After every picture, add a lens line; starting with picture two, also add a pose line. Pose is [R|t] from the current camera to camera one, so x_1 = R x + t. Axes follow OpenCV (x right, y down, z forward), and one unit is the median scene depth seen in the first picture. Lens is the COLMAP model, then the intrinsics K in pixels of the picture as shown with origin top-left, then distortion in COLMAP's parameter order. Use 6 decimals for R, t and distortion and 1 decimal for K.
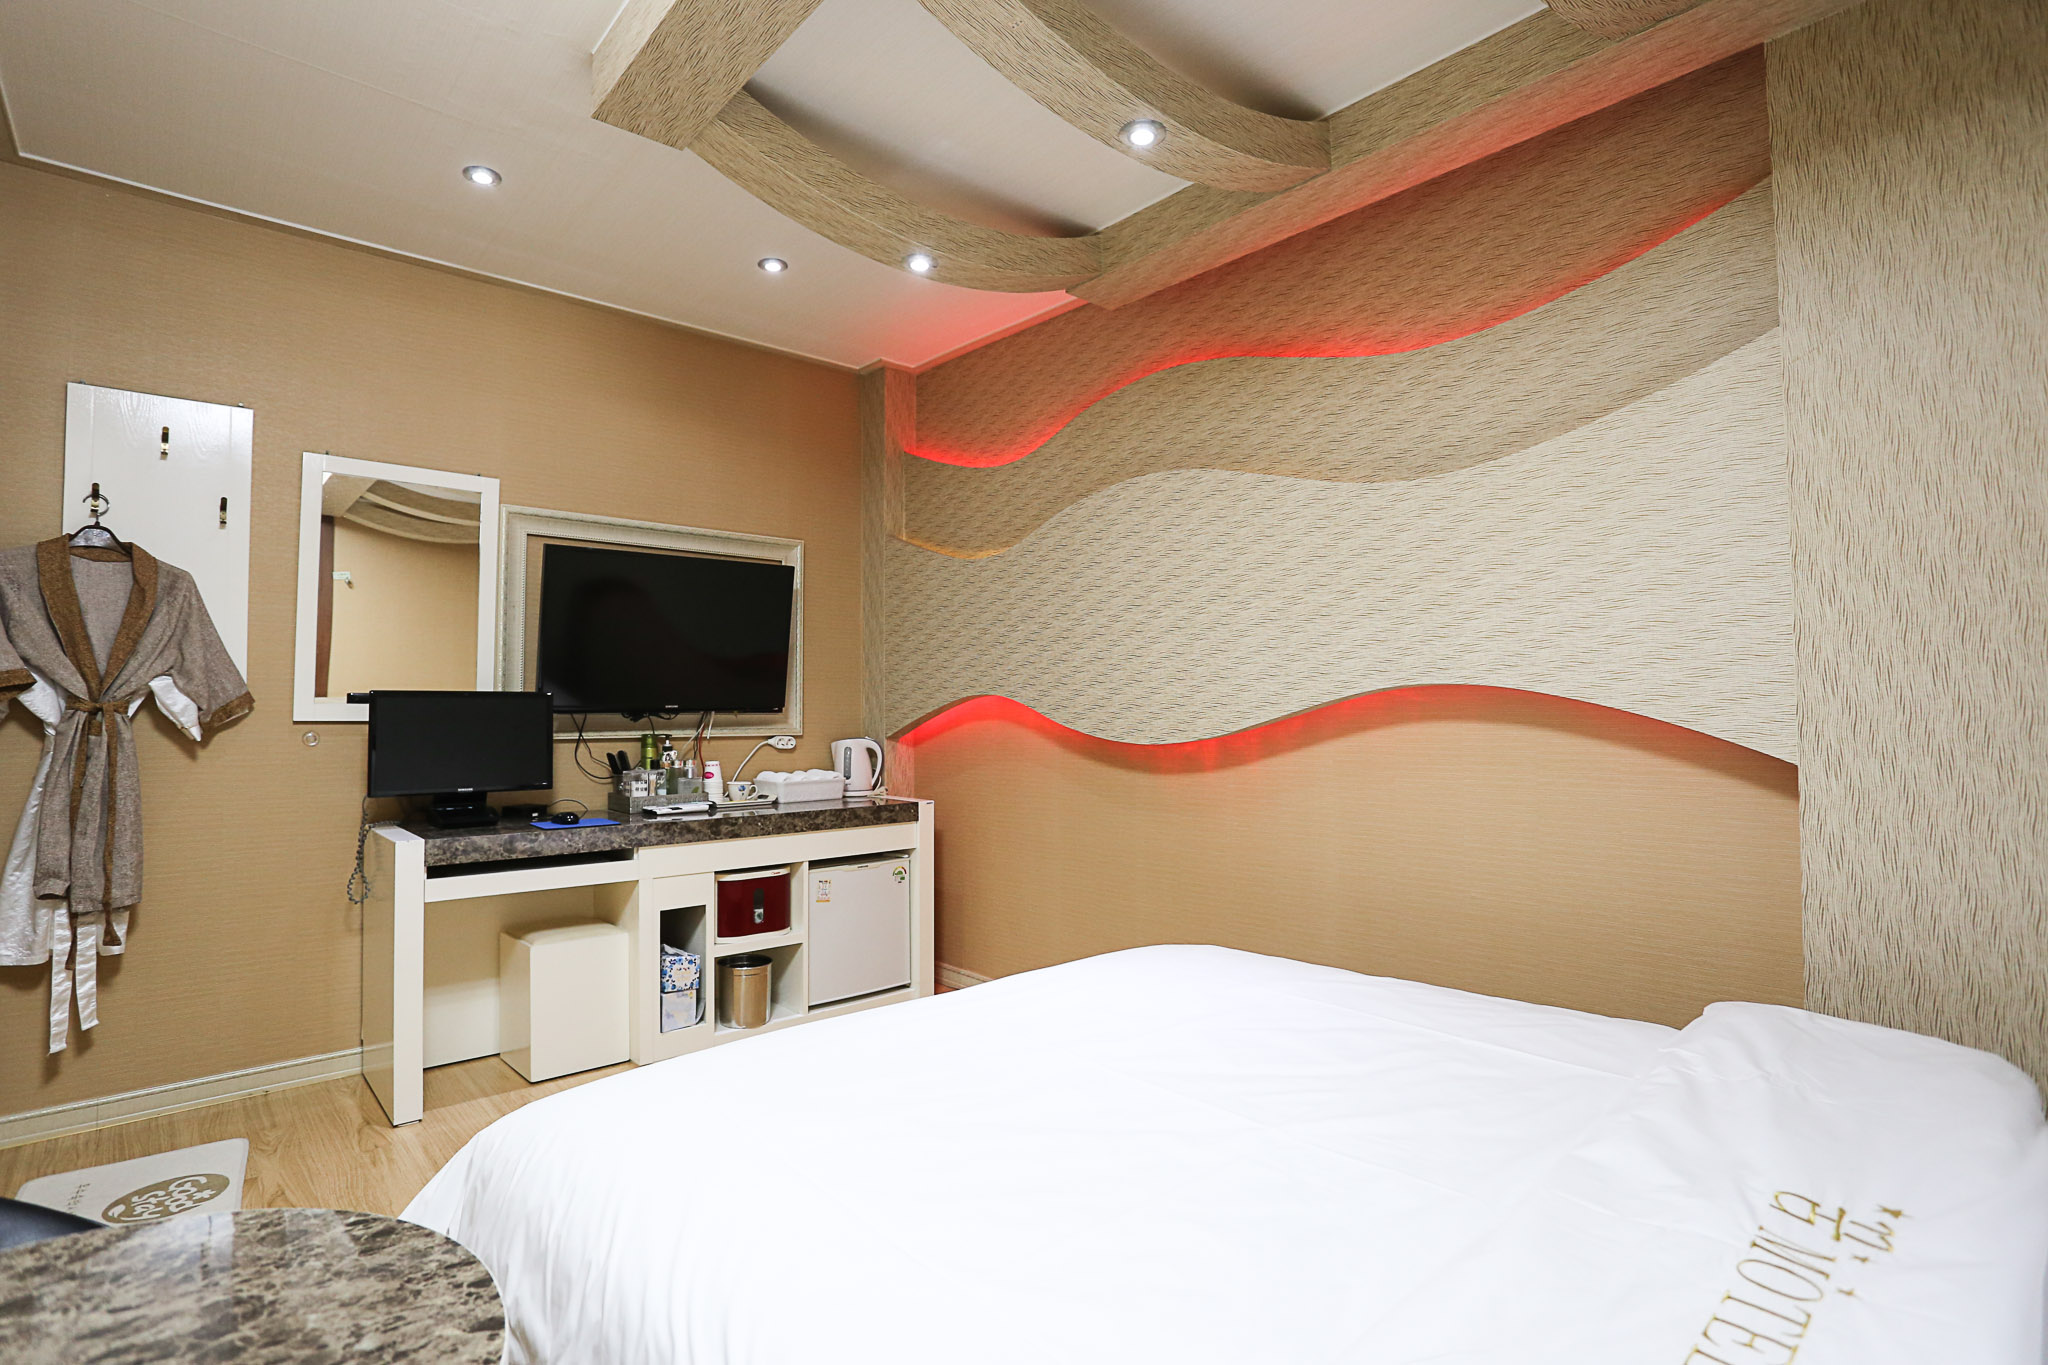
lens RADIAL K [[987.4, 0, 1023.4], [0, 987.4, 737.2], [0, 0, 1]] dist [-0.002698, -0.000695]
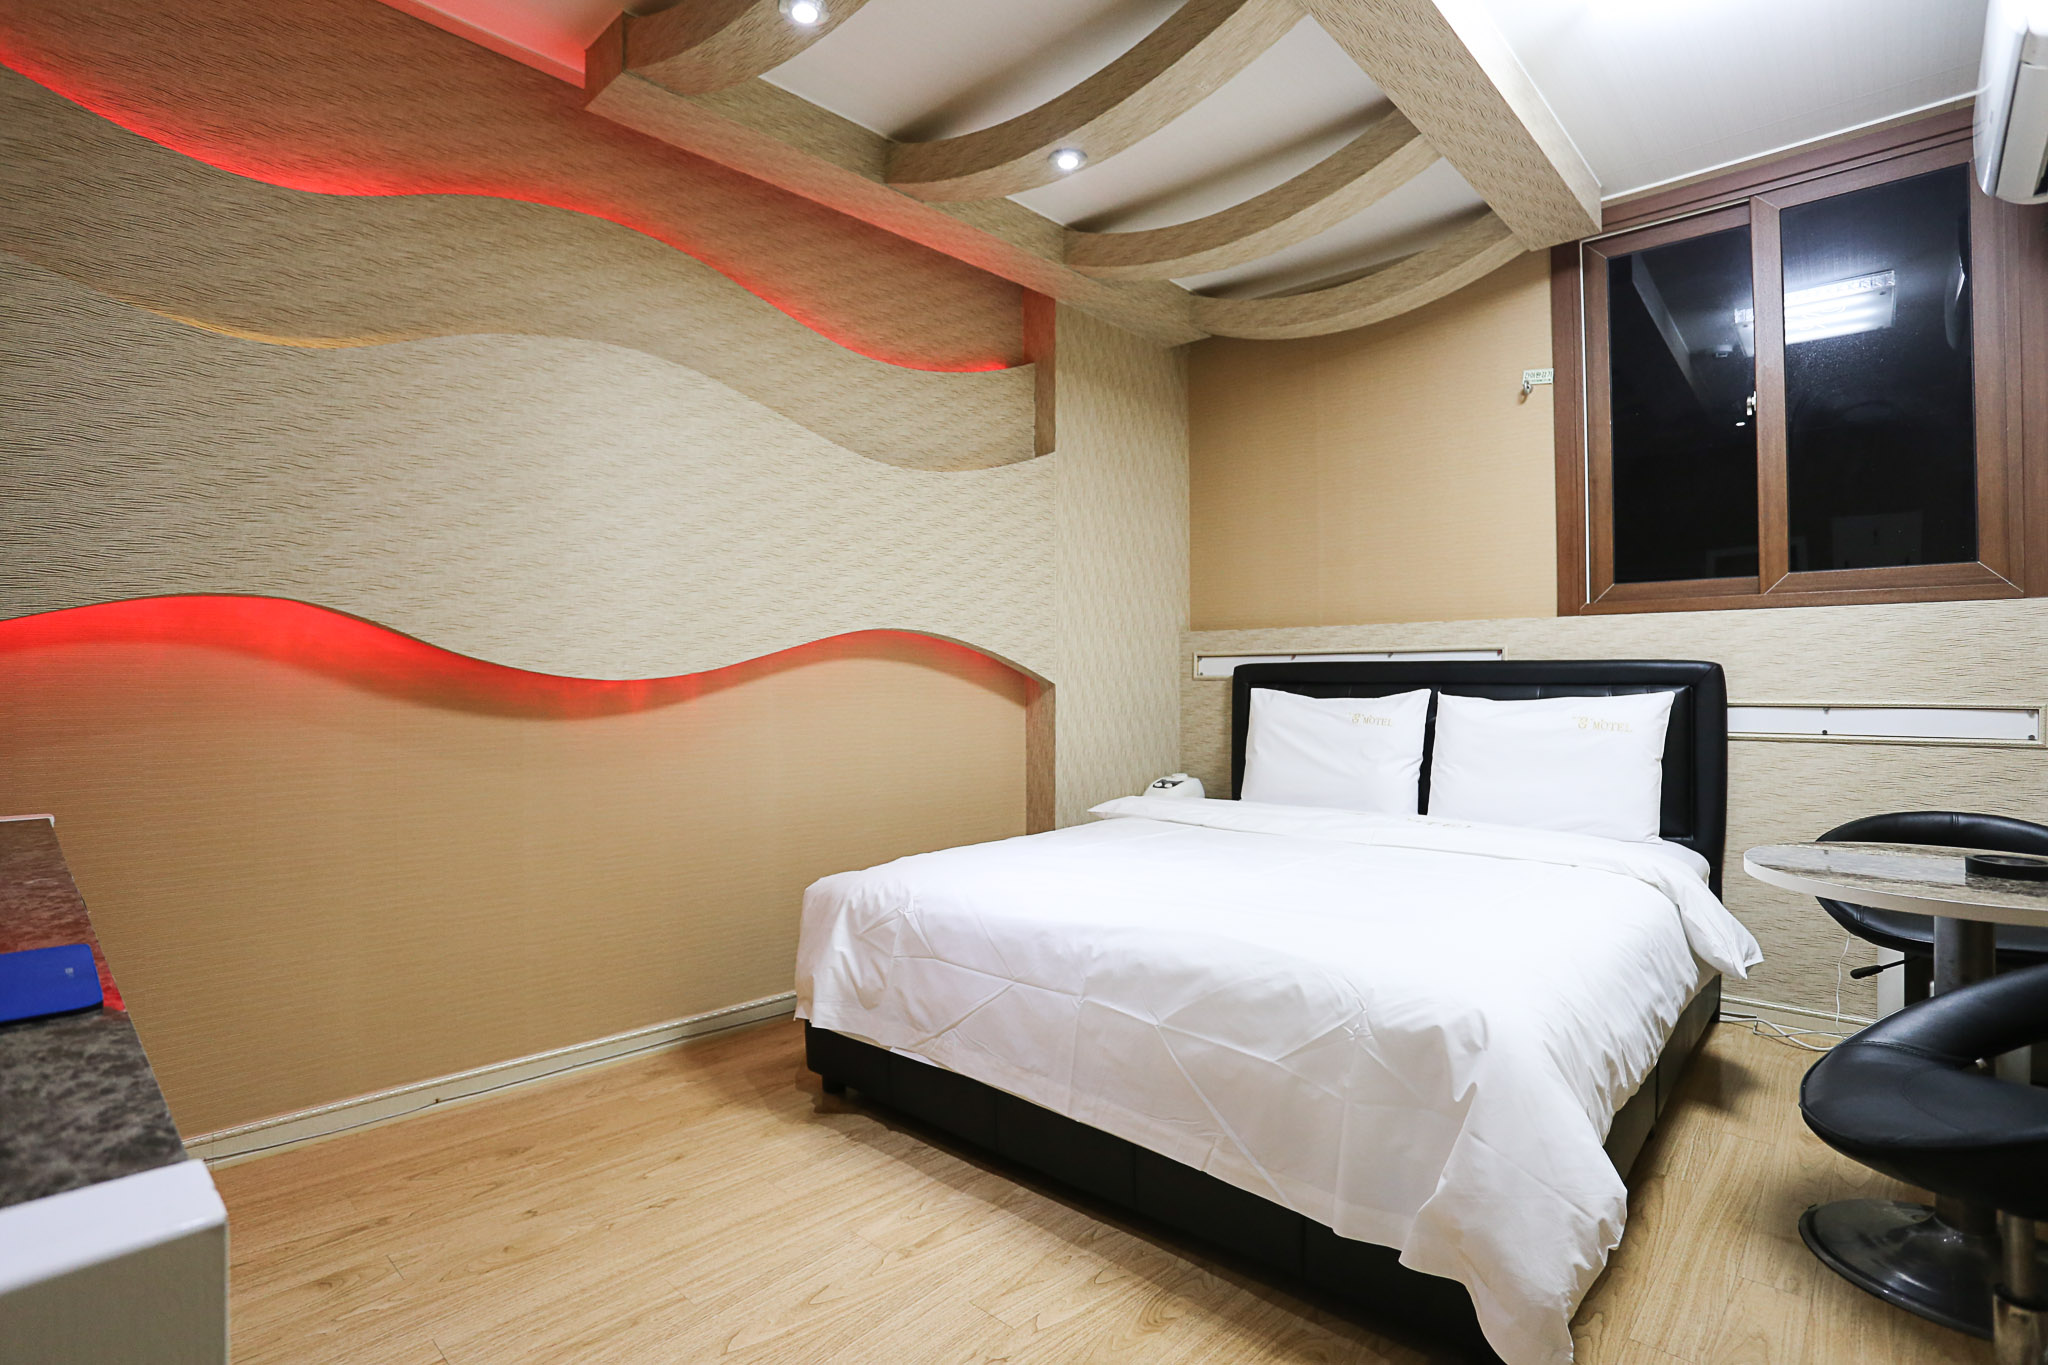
lens RADIAL K [[1003.0, 0, 1017.1], [0, 1003.0, 669.1], [0, 0, 1]] dist [-0.071996, 0.032383]
pose [[-0.057144, -0.007615, 0.998337, -0.826994], [-0.004570, 0.999962, 0.007365, -0.010886], [-0.998355, -0.004141, -0.057177, 0.848181]]
